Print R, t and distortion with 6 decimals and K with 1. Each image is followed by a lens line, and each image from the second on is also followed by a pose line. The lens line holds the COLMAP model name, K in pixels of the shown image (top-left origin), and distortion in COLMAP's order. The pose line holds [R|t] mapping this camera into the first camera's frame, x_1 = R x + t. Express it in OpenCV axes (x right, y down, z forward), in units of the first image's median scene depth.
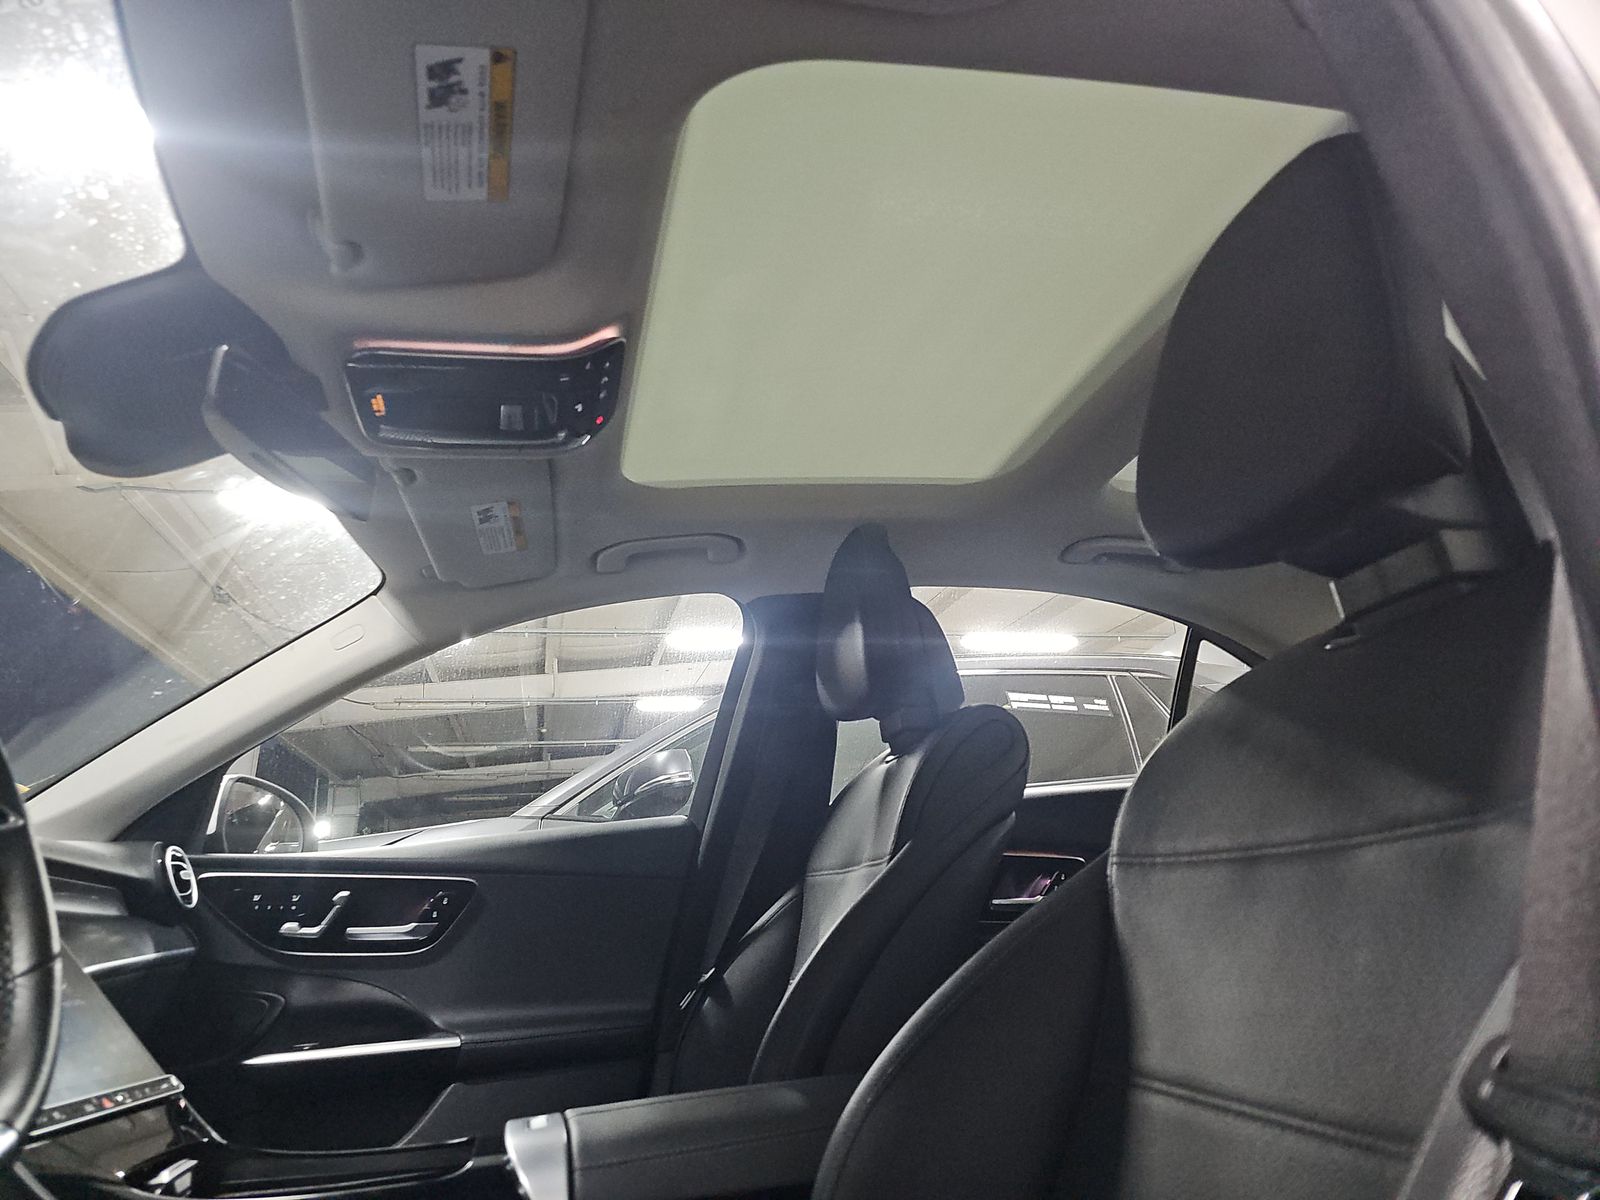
lens RADIAL K [[1043.0, 0, 800.0], [0, 1043.0, 600.0], [0, 0, 1]] dist [-0.004772, -0.006033]
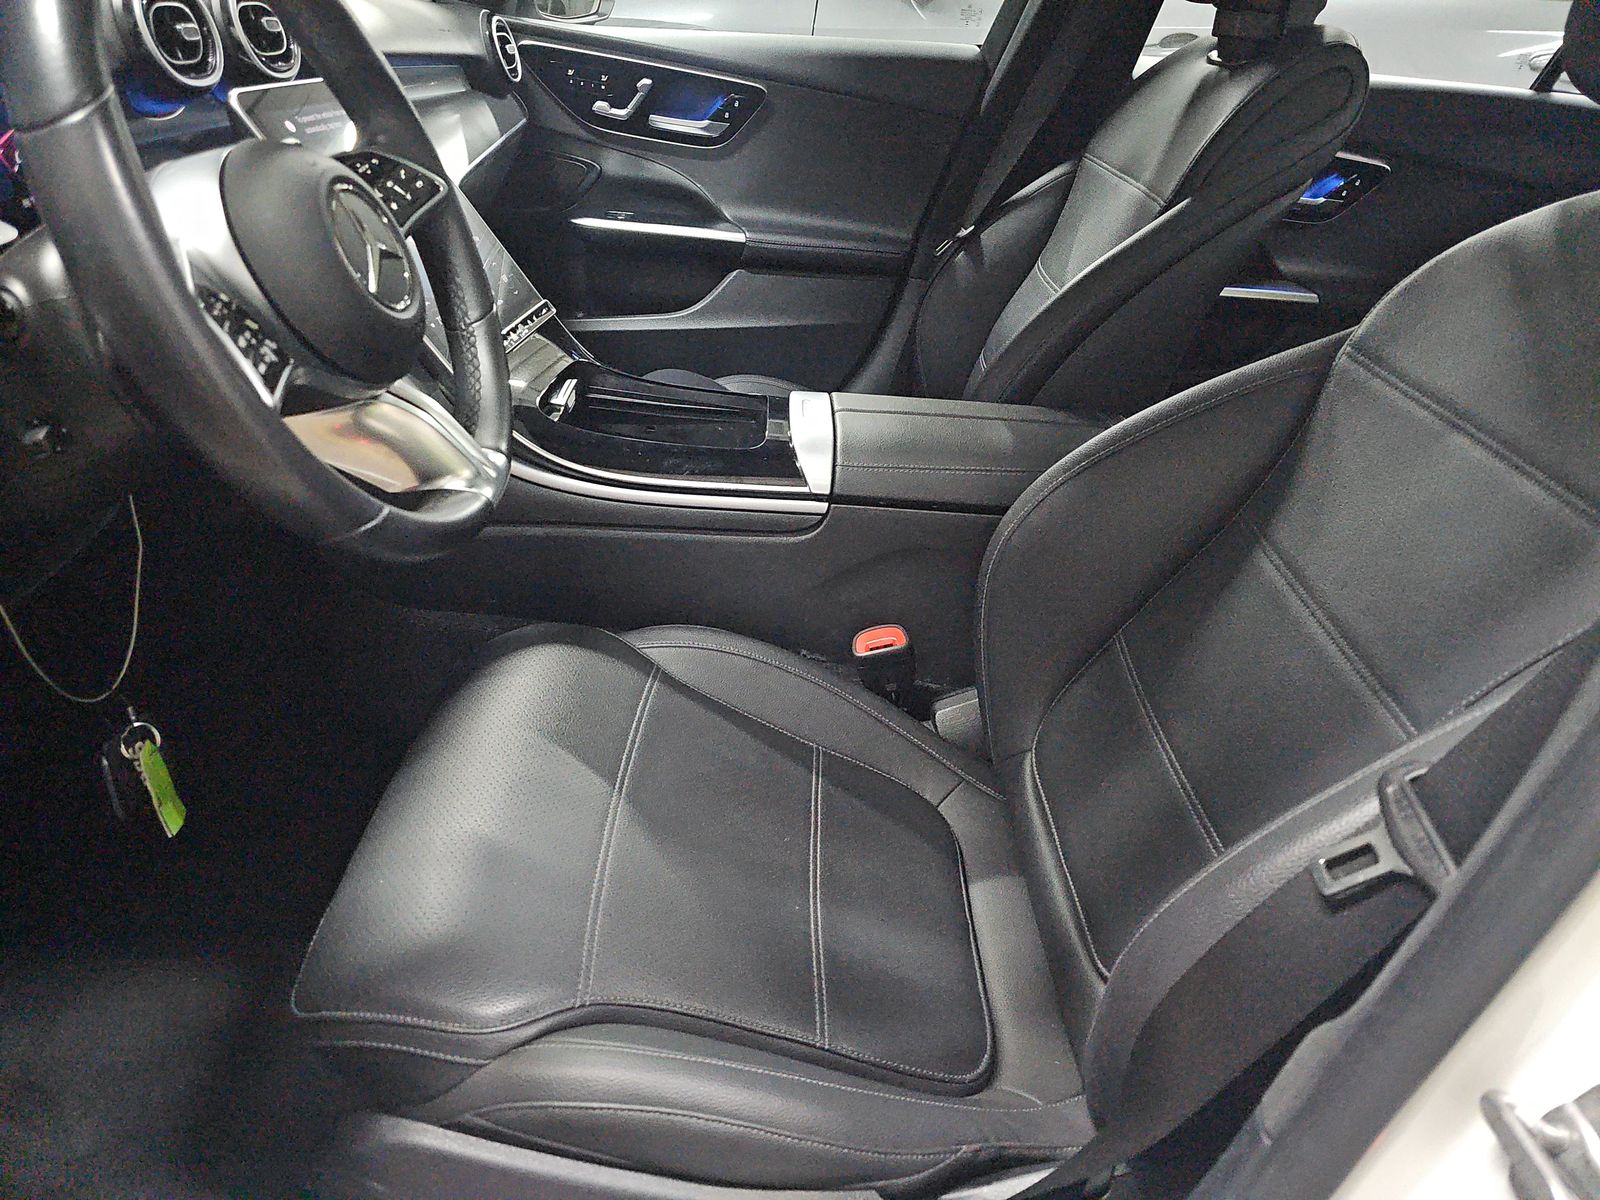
lens RADIAL K [[1043.0, 0, 800.0], [0, 1043.0, 600.0], [0, 0, 1]] dist [-0.004772, -0.006033]
pose [[0.957894, 0.260205, -0.121380, -0.023069], [-0.086974, 0.665842, 0.741006, -0.172366], [0.273634, -0.699248, 0.660437, -0.028065]]
